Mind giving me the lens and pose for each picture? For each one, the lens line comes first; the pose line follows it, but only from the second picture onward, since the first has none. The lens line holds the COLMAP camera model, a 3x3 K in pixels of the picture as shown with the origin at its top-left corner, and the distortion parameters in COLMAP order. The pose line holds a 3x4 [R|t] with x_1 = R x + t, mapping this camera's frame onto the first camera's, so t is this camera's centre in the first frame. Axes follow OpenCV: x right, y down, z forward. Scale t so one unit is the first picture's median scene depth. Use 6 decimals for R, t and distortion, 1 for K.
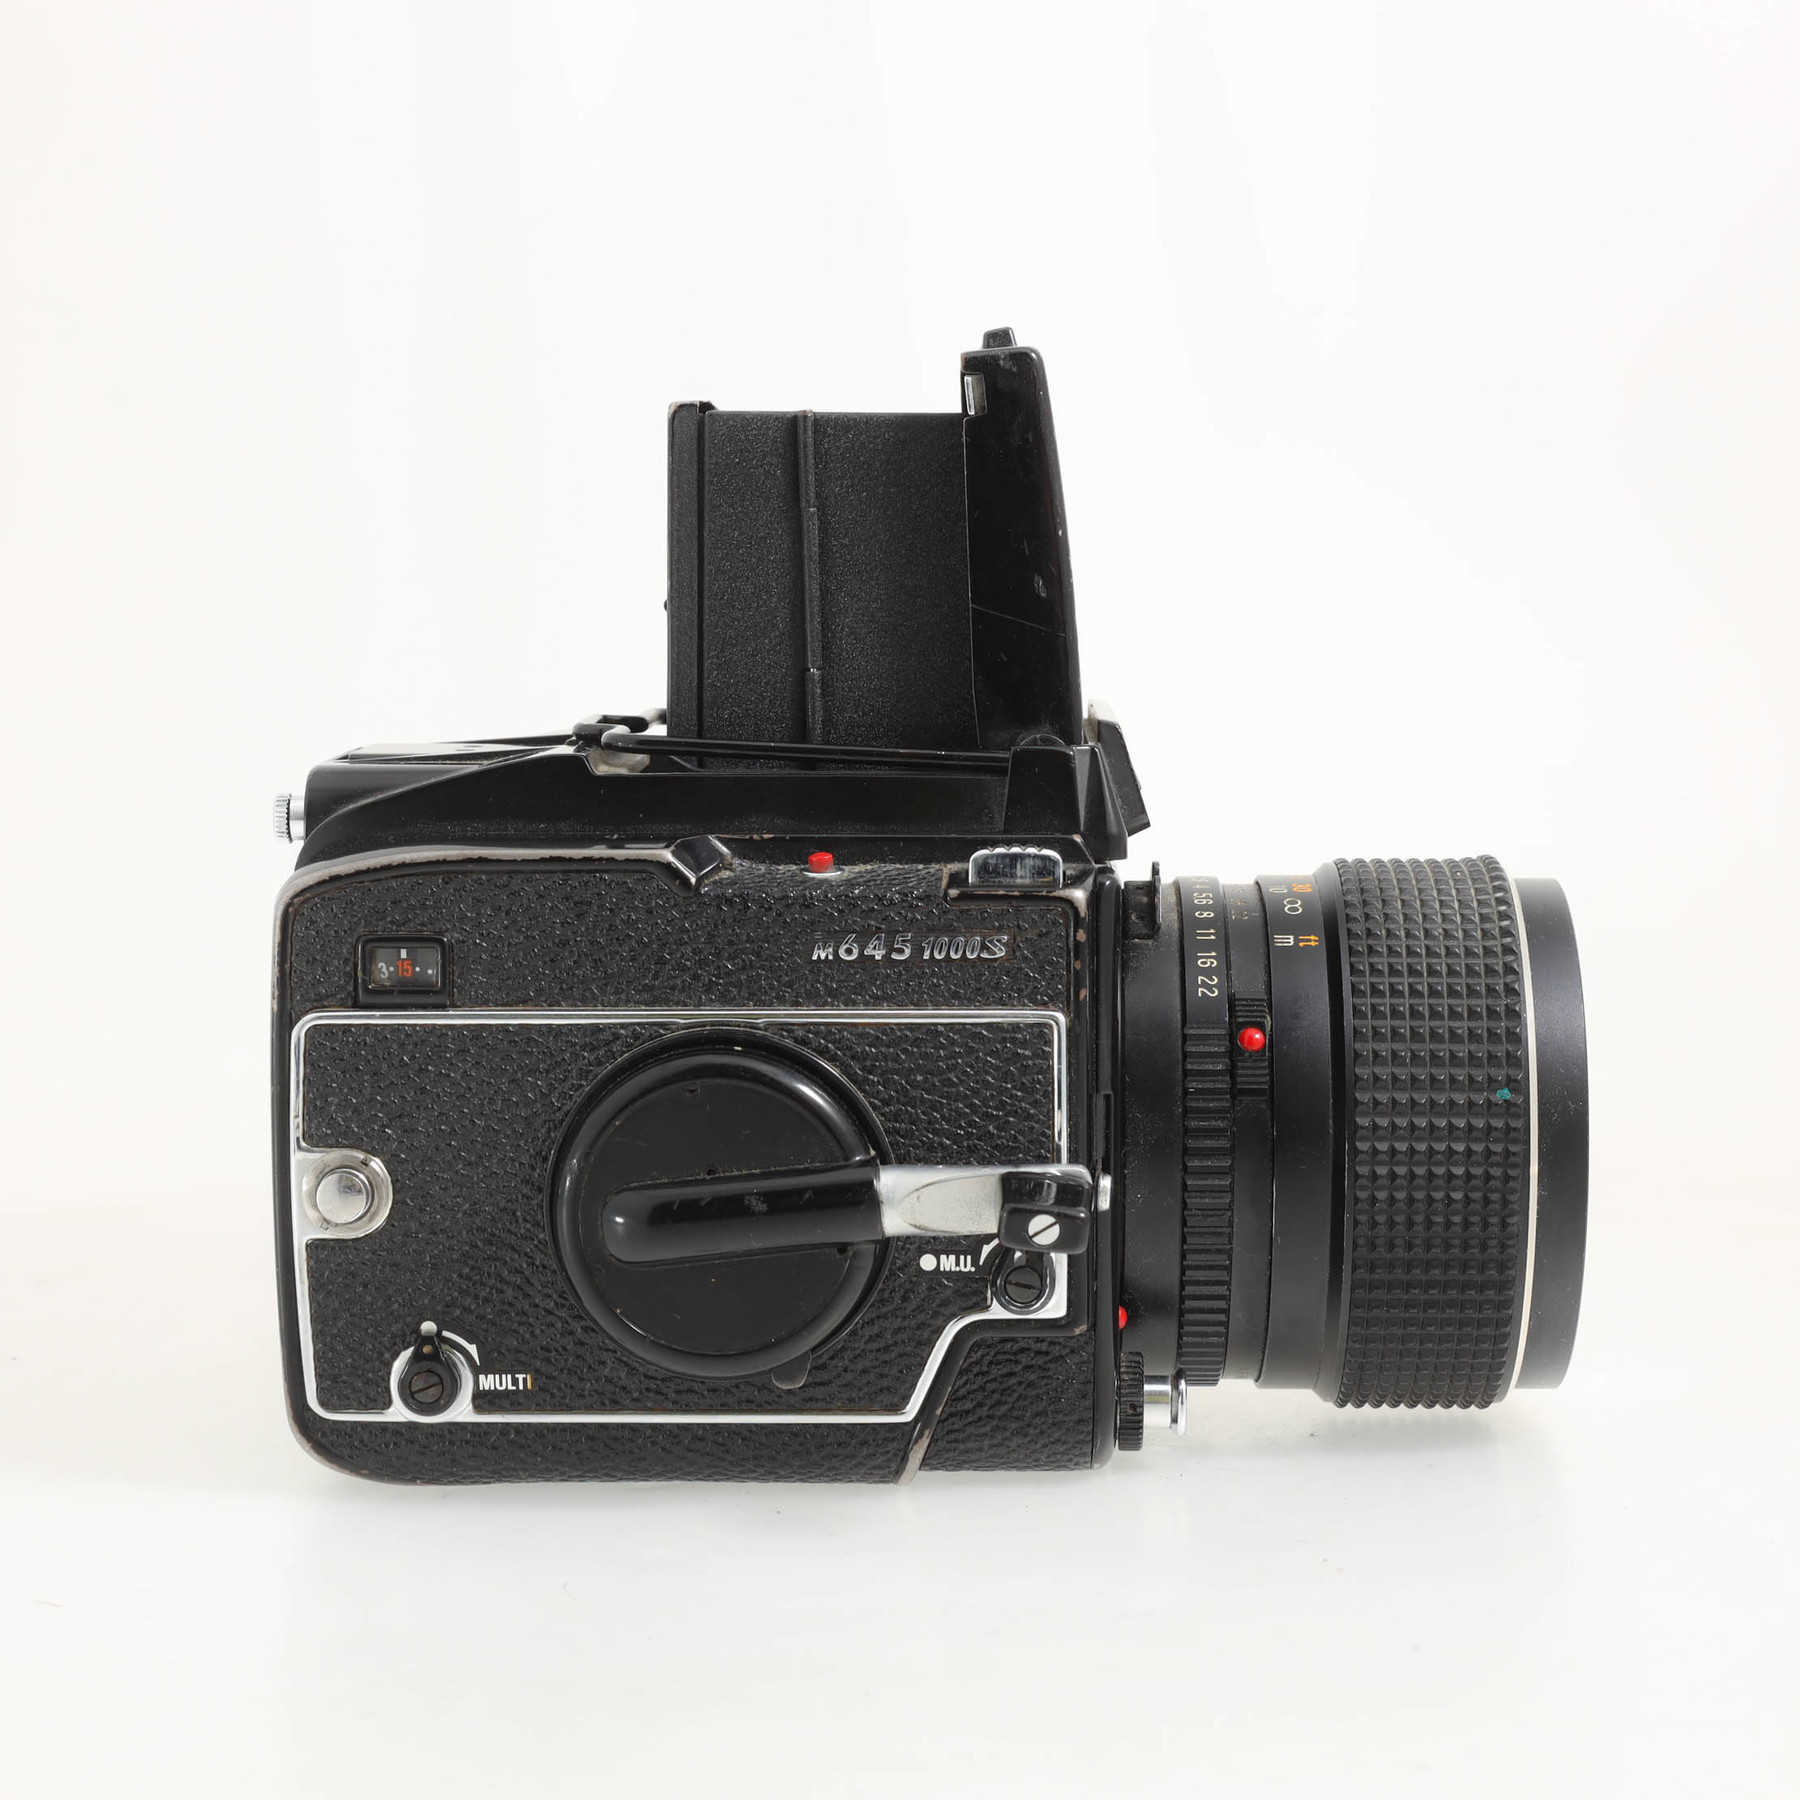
lens RADIAL K [[4173.8, 0, 903.6], [0, 4173.8, 902.3], [0, 0, 1]] dist [-0.053983, 0.000000]
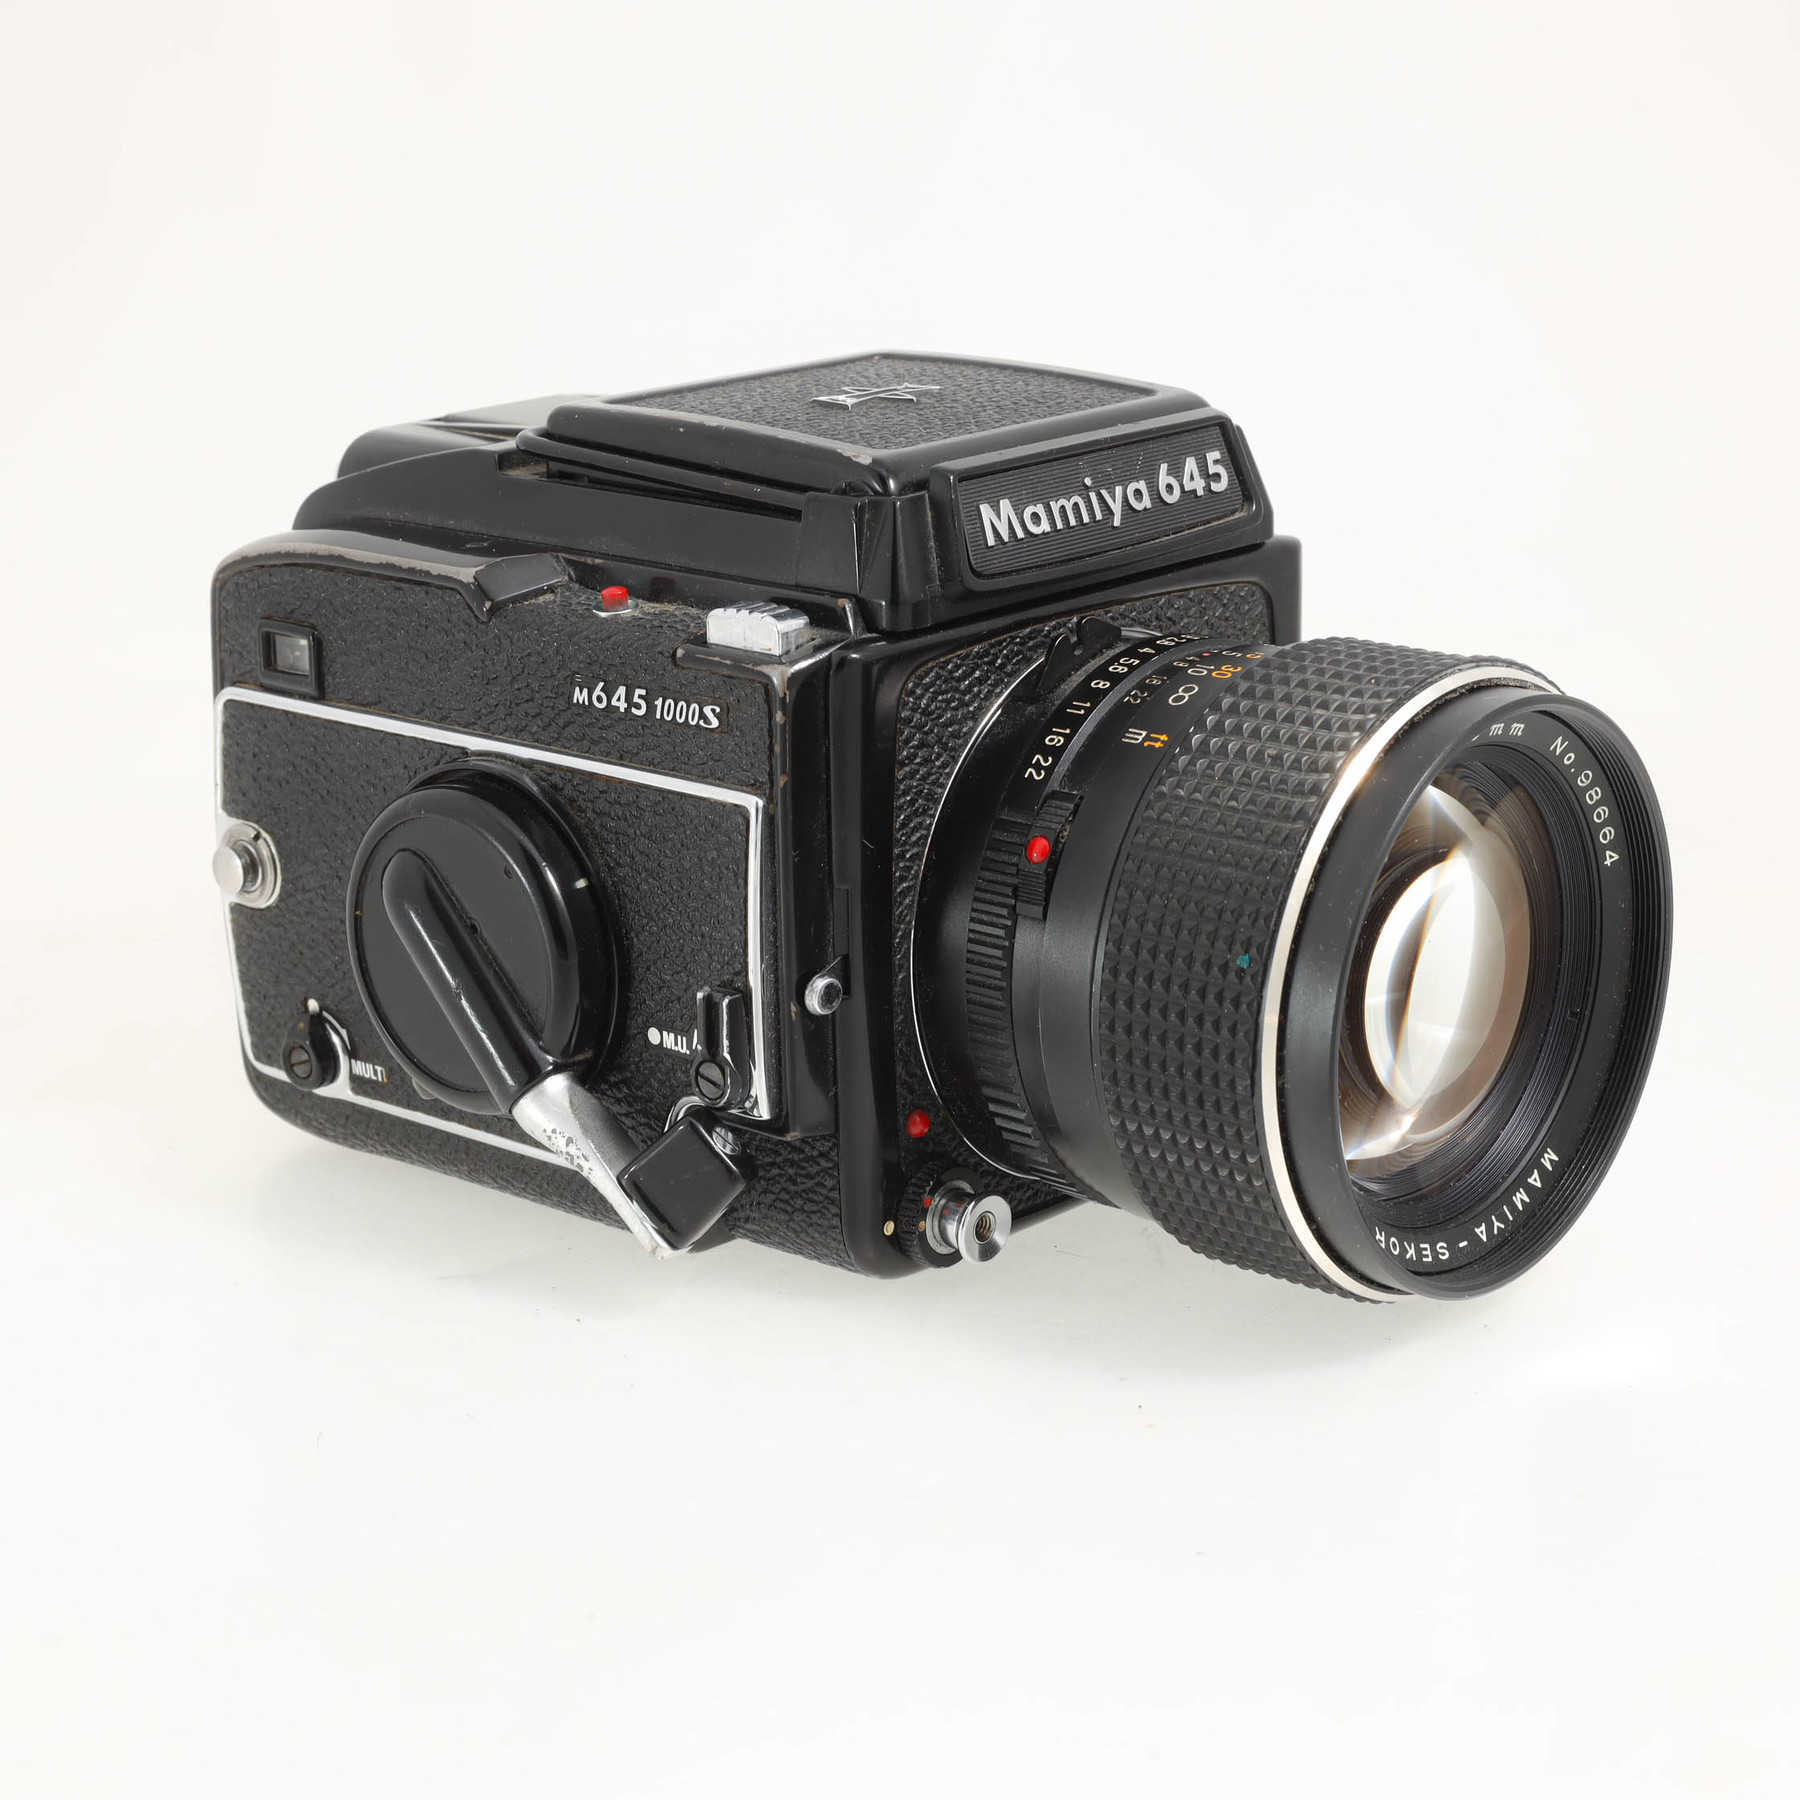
lens RADIAL K [[4173.8, 0, 899.6], [0, 4173.8, 911.3], [0, 0, 1]] dist [-0.053983, 0.000000]
pose [[0.766426, 0.167668, -0.620063, 0.627692], [-0.050736, 0.978117, 0.201775, -0.134165], [0.640325, -0.123186, 0.758161, 0.323777]]
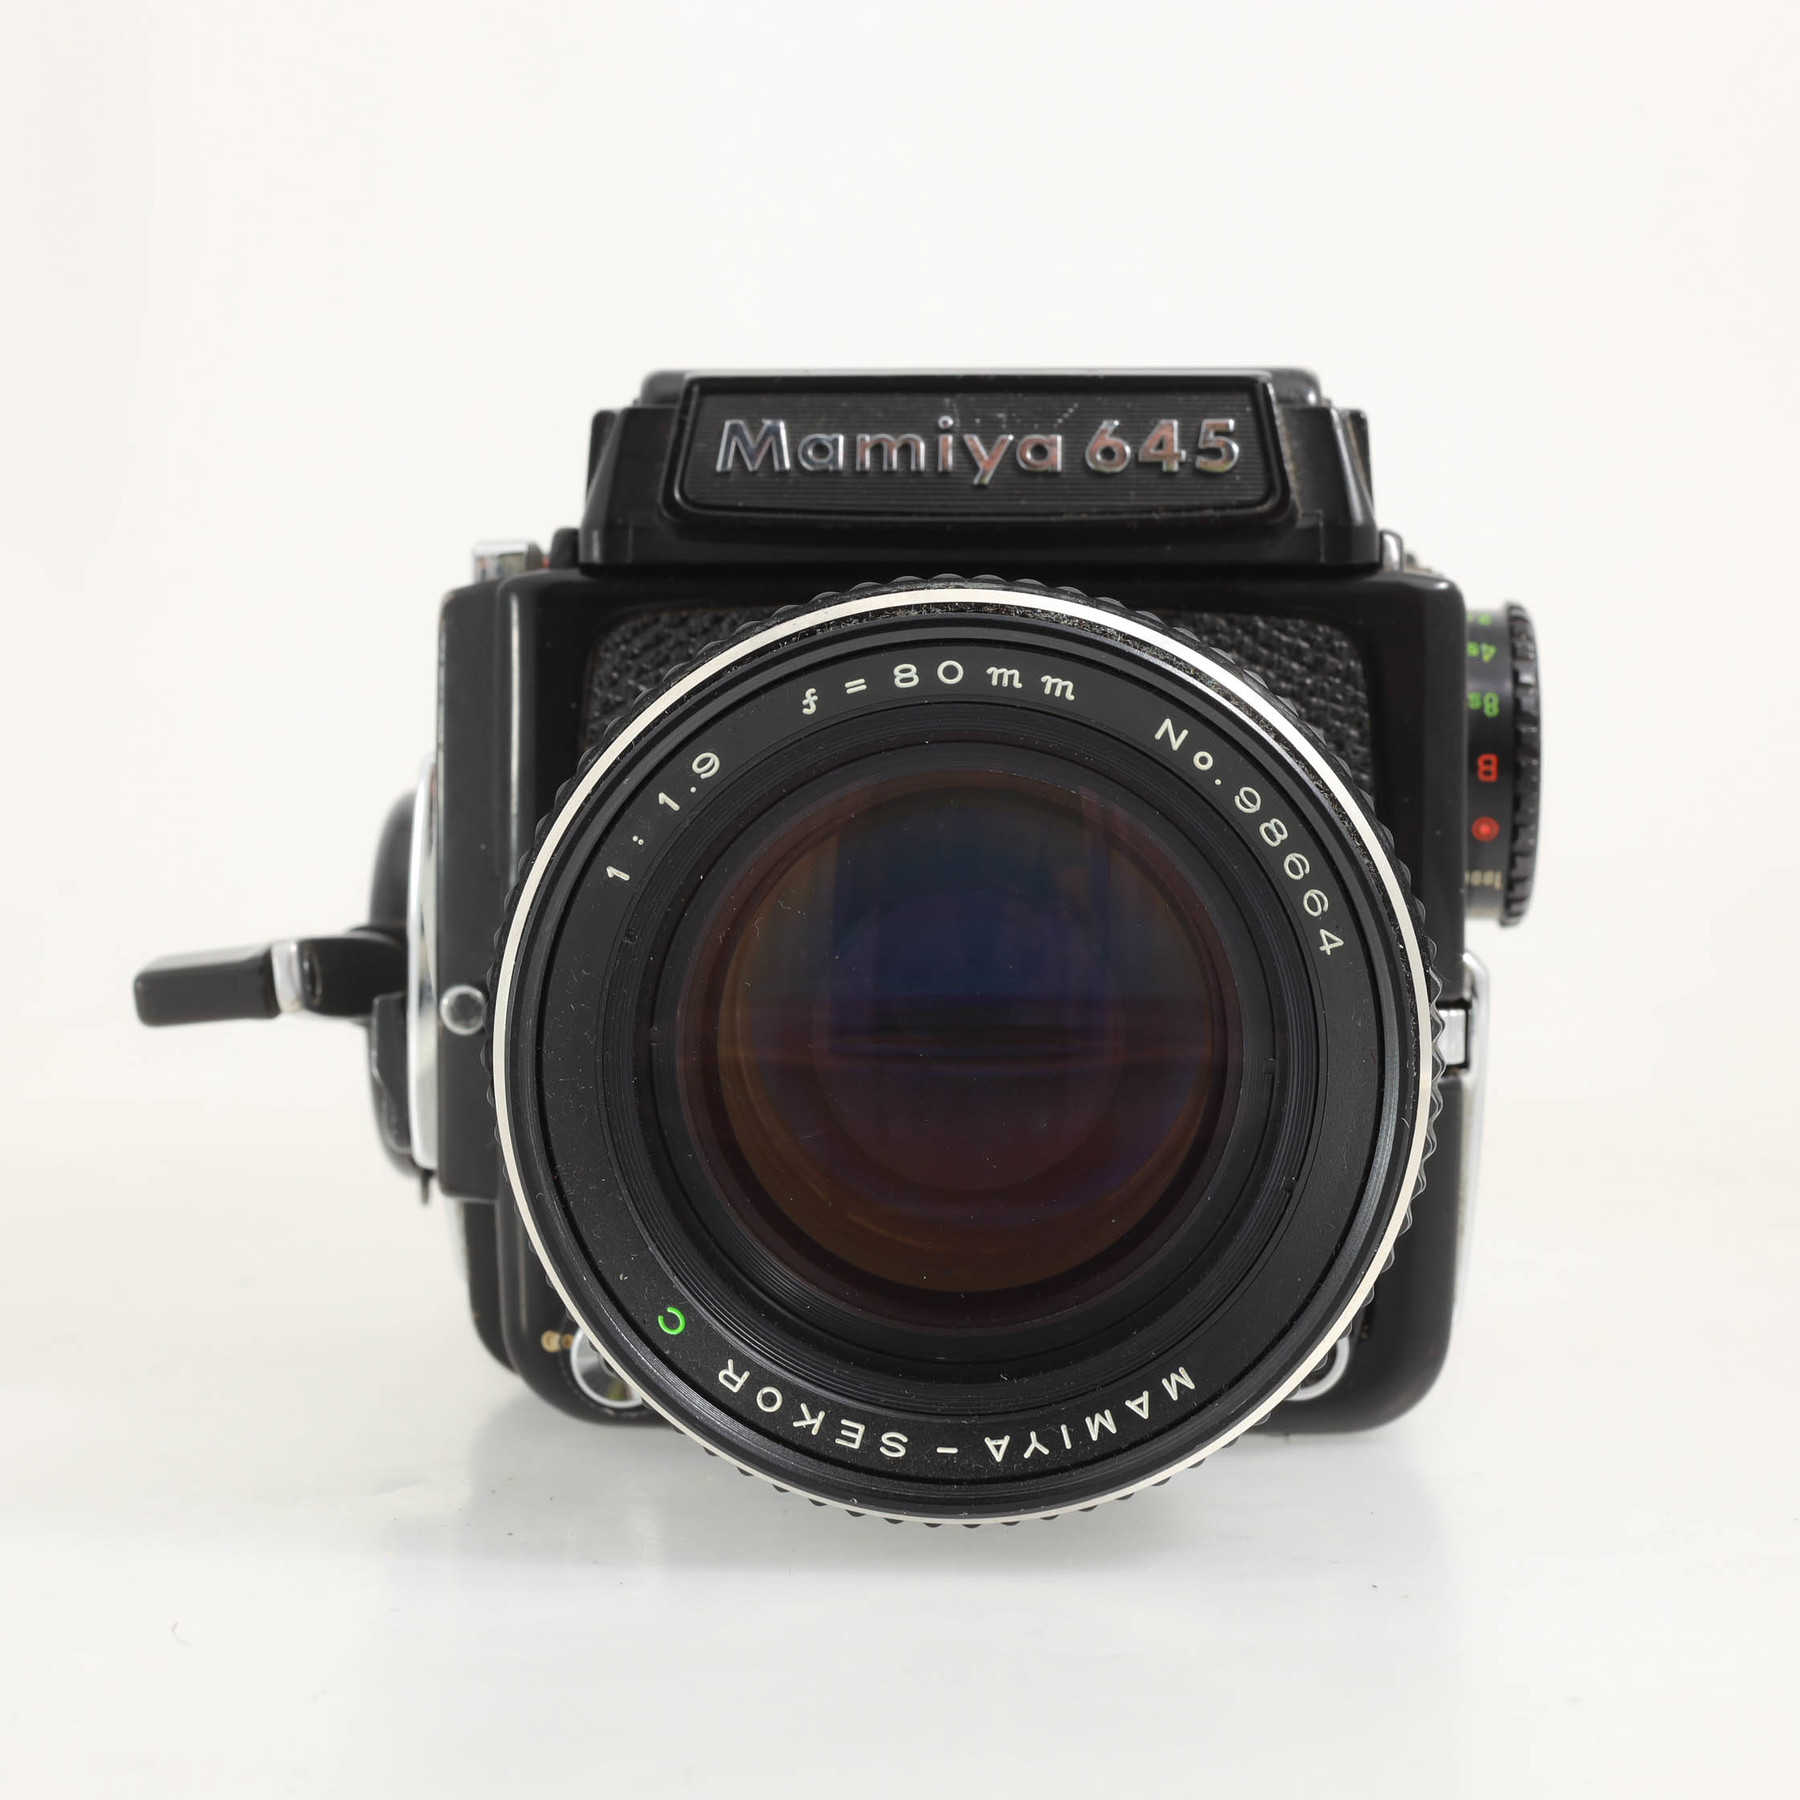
lens RADIAL K [[4173.8, 0, 903.0], [0, 4173.8, 908.4], [0, 0, 1]] dist [-0.053983, 0.000000]
pose [[-0.016893, 0.054984, -0.998344, 0.782916], [-0.098324, 0.993556, 0.056384, 0.003123], [0.995011, 0.099114, -0.011378, 1.090174]]
